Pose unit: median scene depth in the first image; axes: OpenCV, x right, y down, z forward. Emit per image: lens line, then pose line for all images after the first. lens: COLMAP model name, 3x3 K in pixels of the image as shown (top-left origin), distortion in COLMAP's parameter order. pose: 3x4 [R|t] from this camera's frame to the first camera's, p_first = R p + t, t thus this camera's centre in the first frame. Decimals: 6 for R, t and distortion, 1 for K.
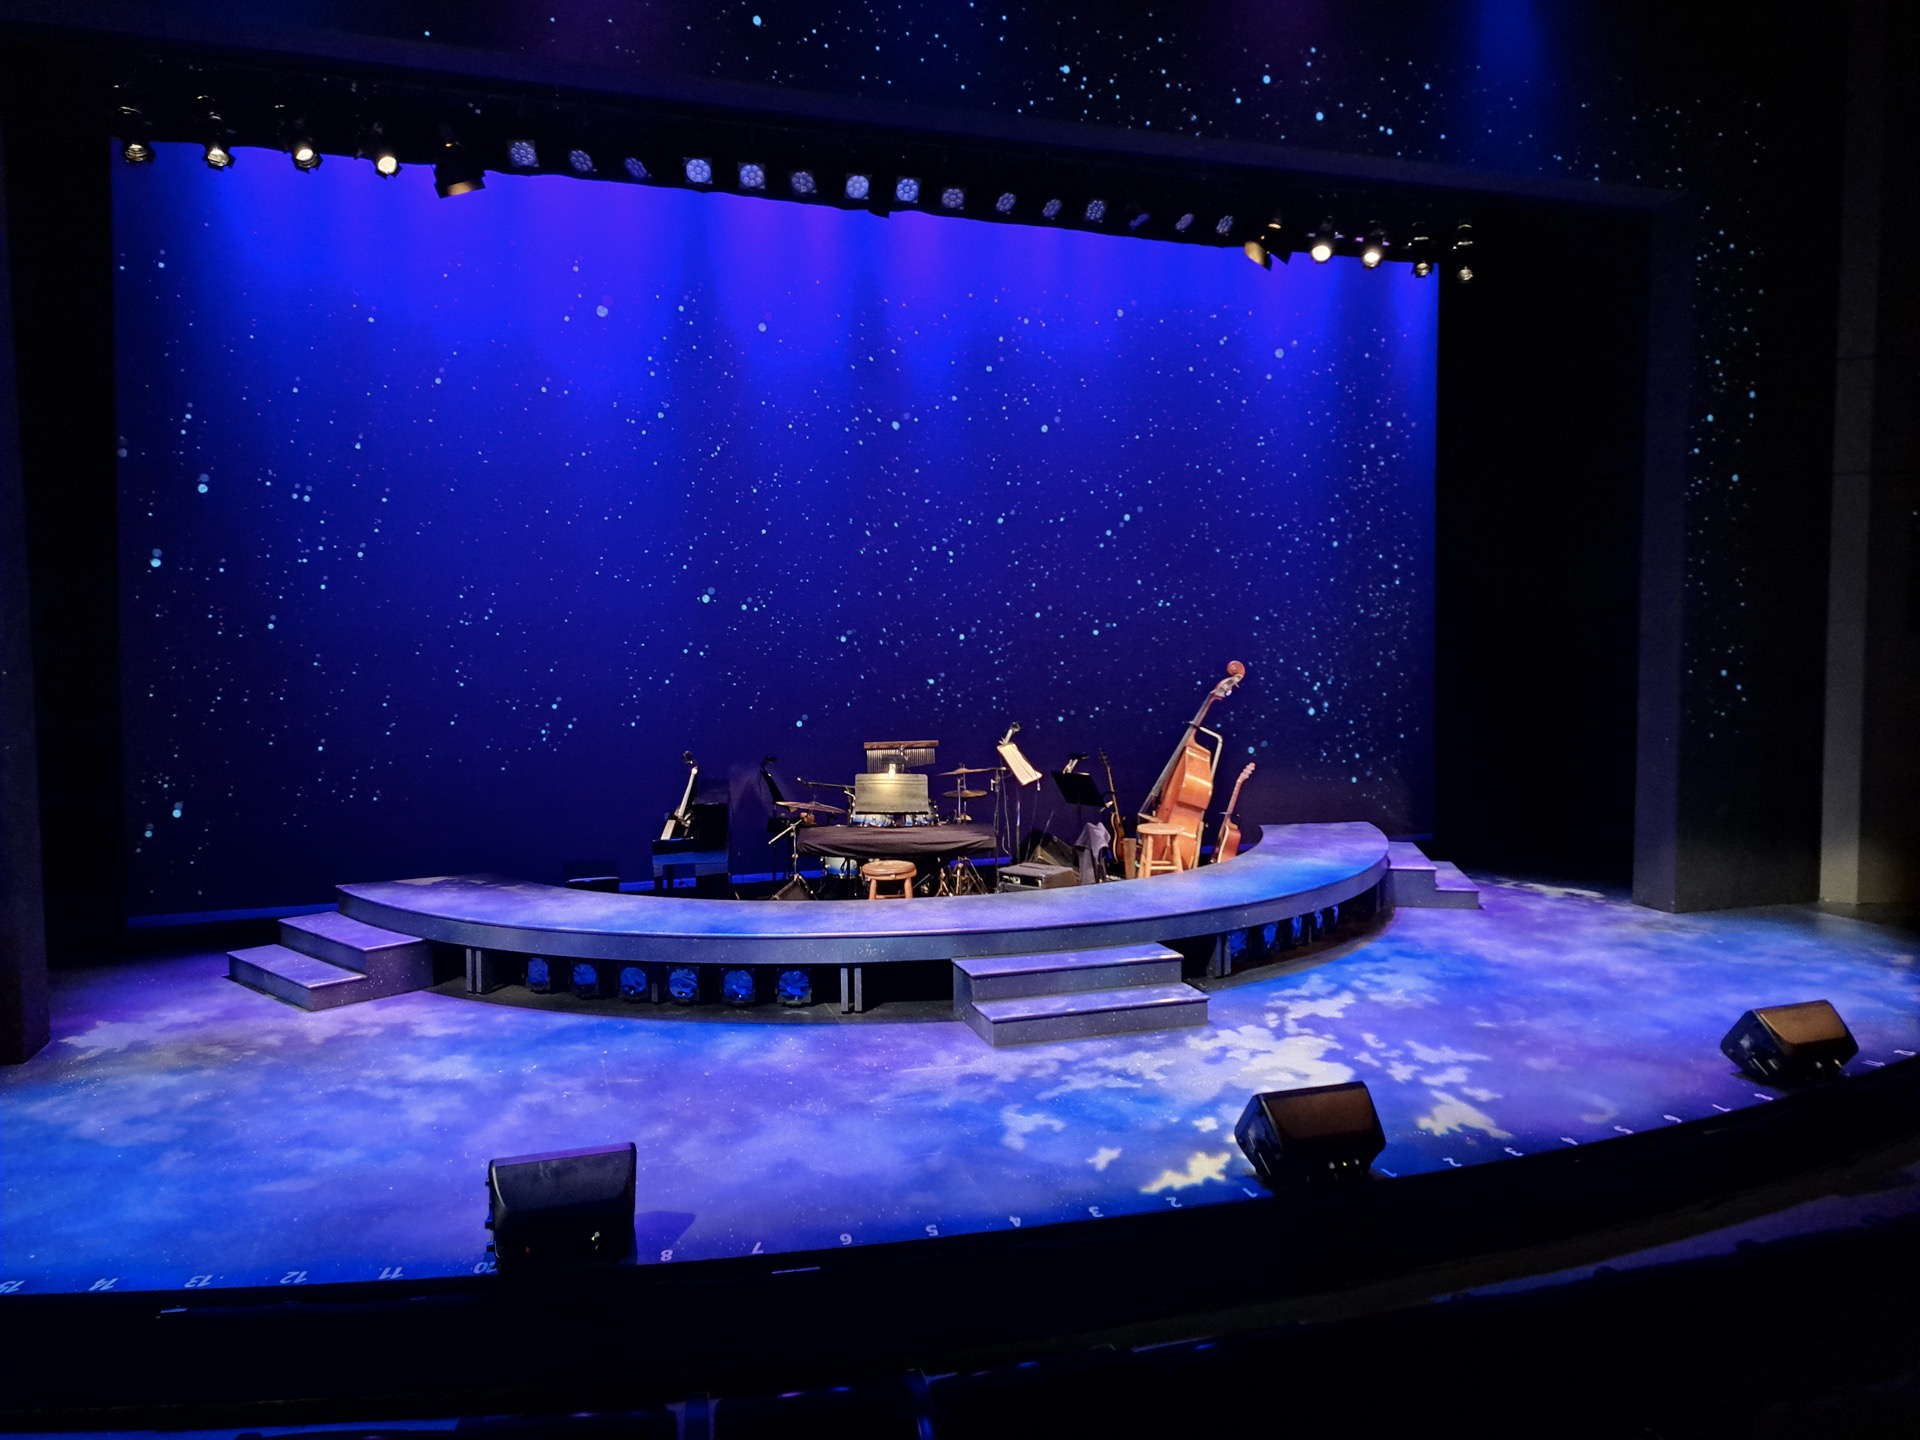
lens RADIAL K [[1360.1, 0, 965.0], [0, 1360.1, 712.4], [0, 0, 1]] dist [0.085537, -0.087578]
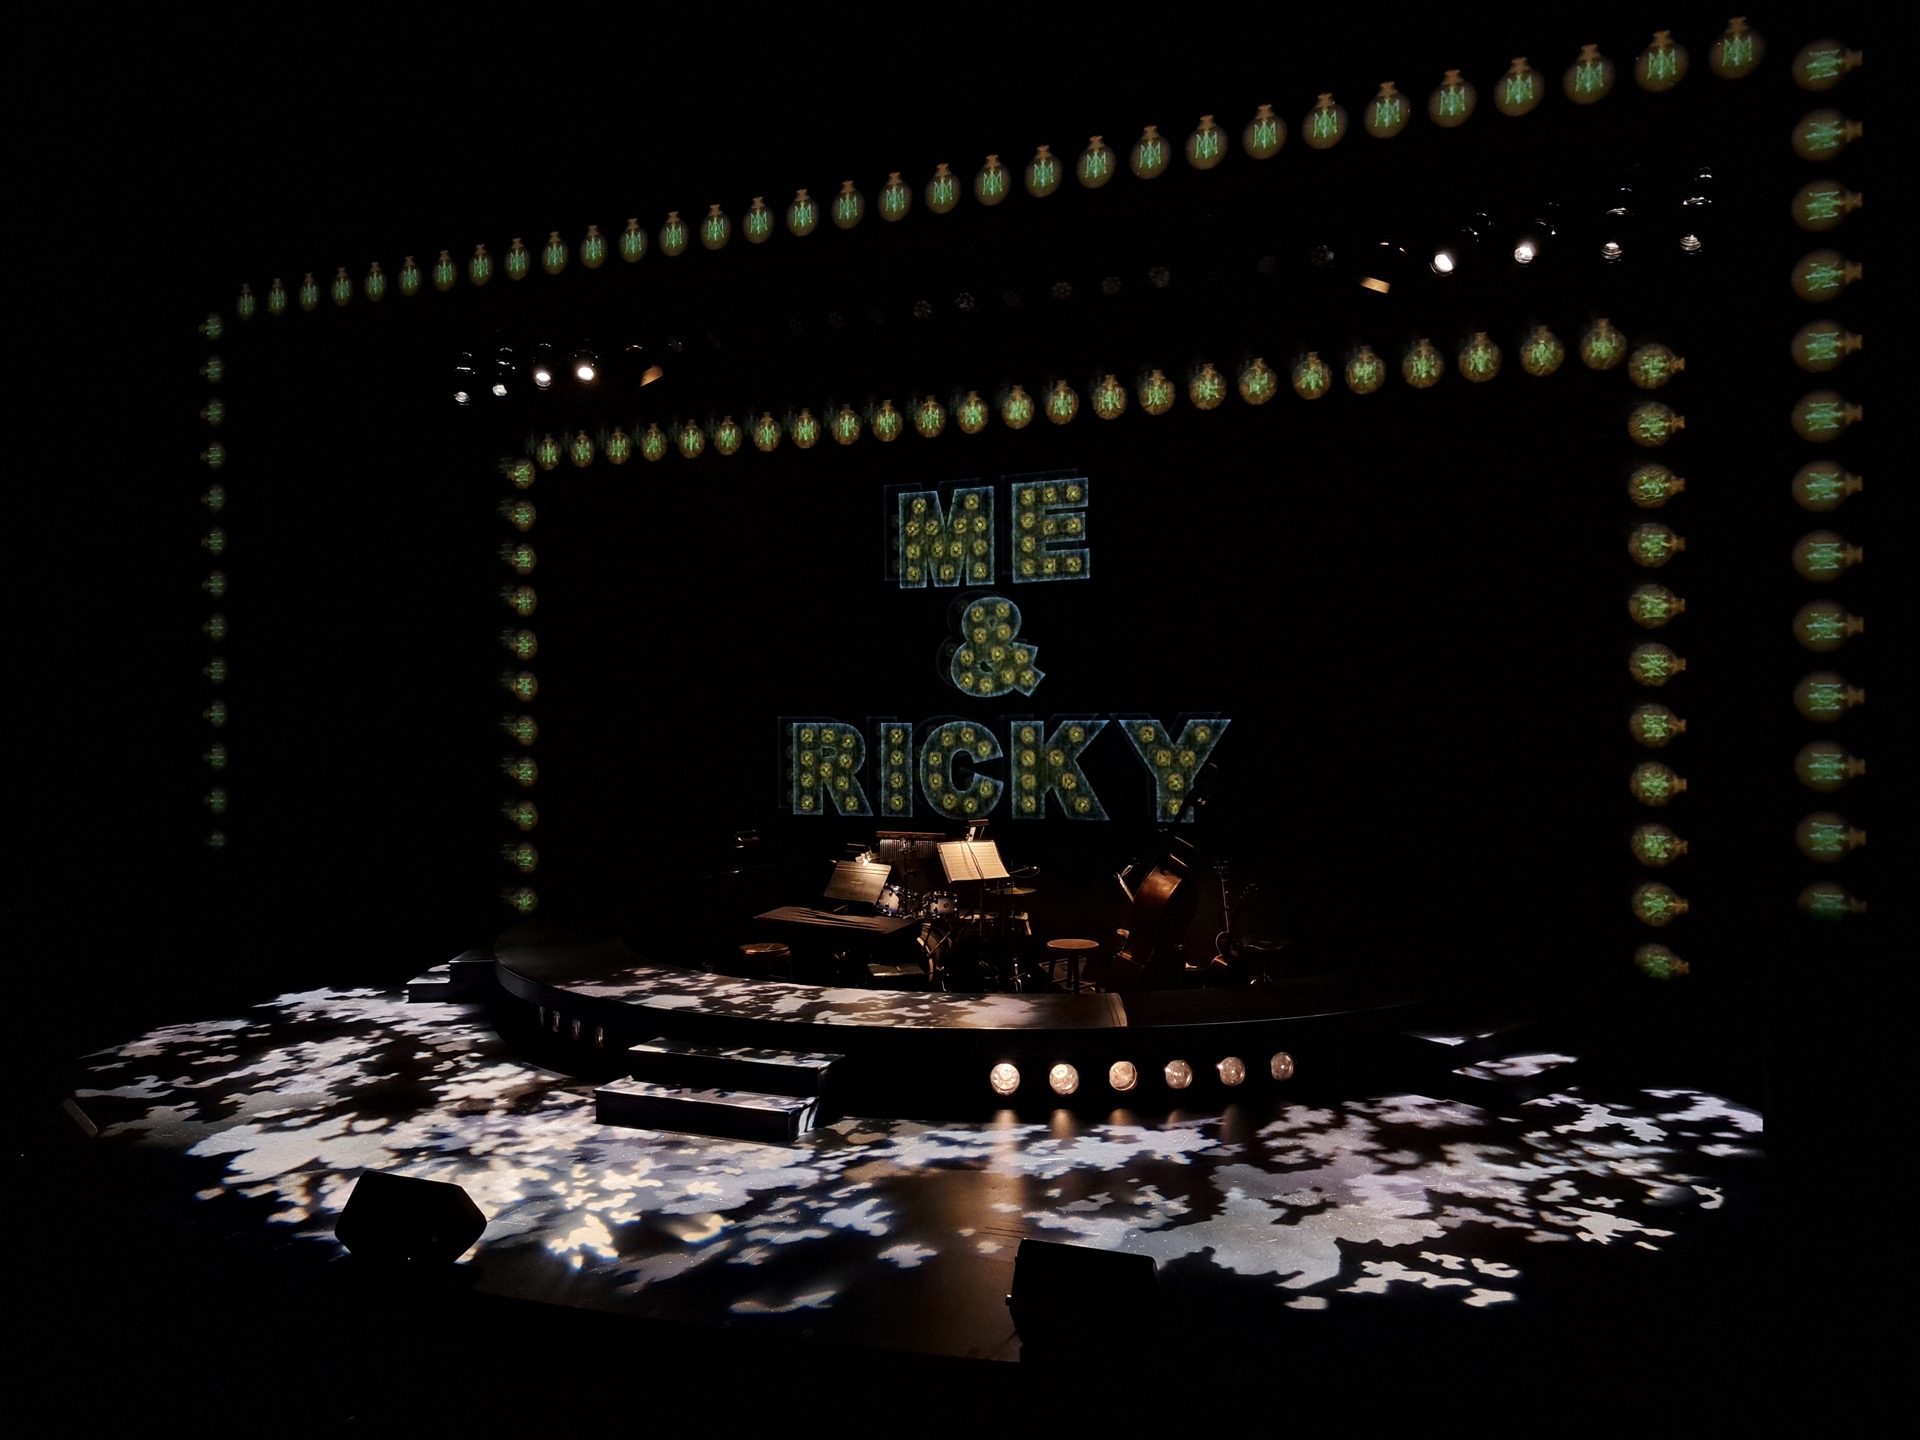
lens RADIAL K [[1360.1, 0, 966.5], [0, 1360.1, 718.4], [0, 0, 1]] dist [0.085537, -0.087578]
pose [[0.746262, 0.003824, -0.665641, 0.698467], [-0.039067, 0.998511, -0.038063, -0.028613], [0.664505, 0.054410, 0.745301, 0.265335]]
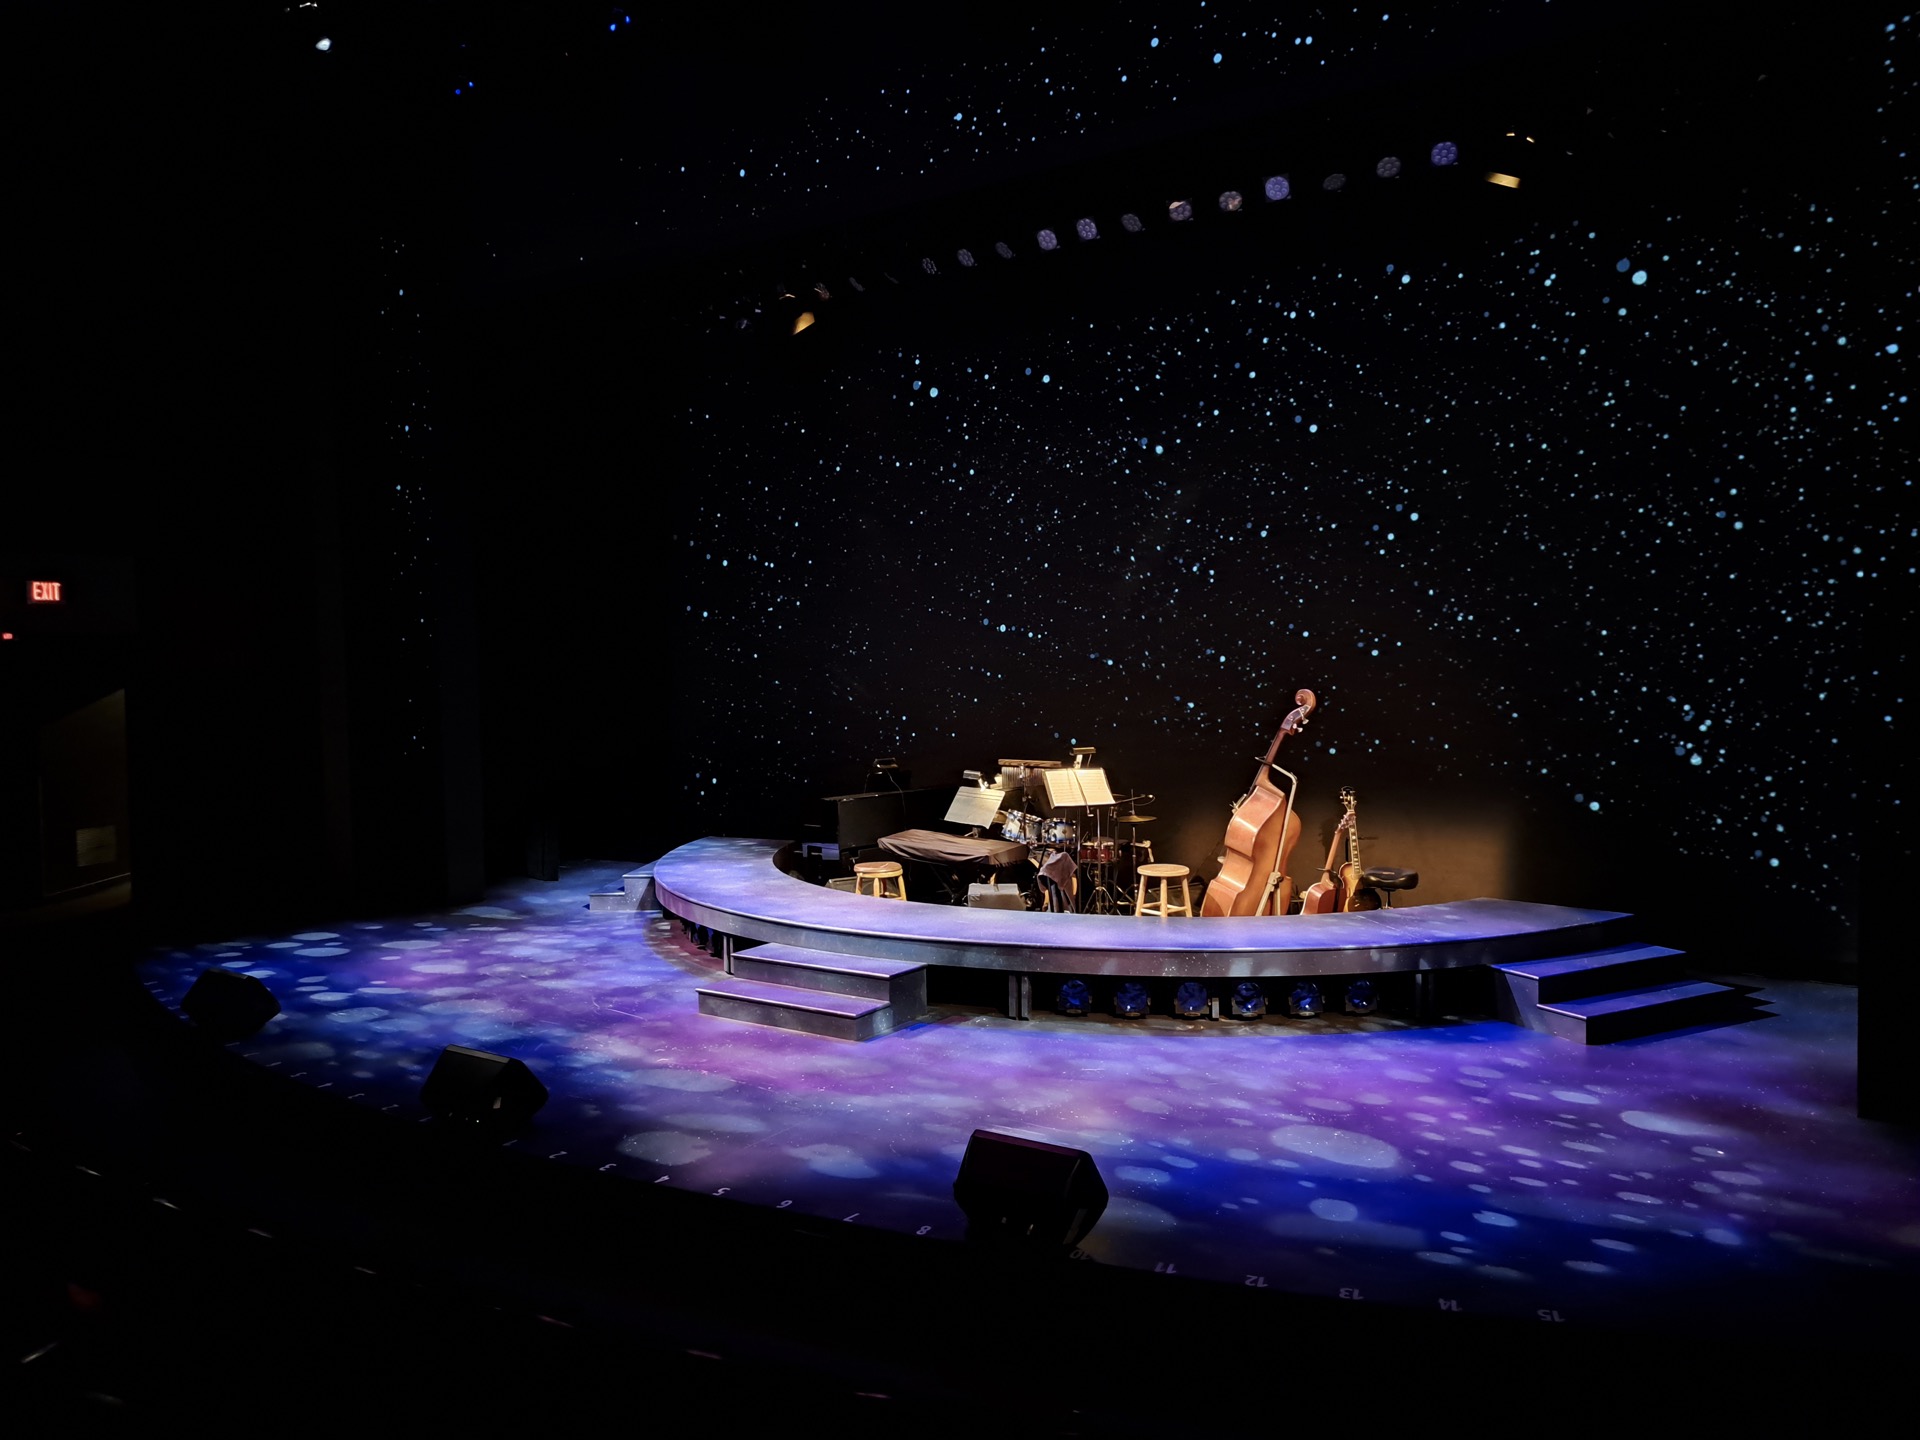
lens RADIAL K [[1360.1, 0, 980.9], [0, 1360.1, 720.5], [0, 0, 1]] dist [0.085537, -0.087578]
pose [[0.608433, 0.032874, -0.792924, 0.797495], [-0.036562, 0.999242, 0.013373, -0.023446], [0.792763, 0.020854, 0.609173, 0.339651]]
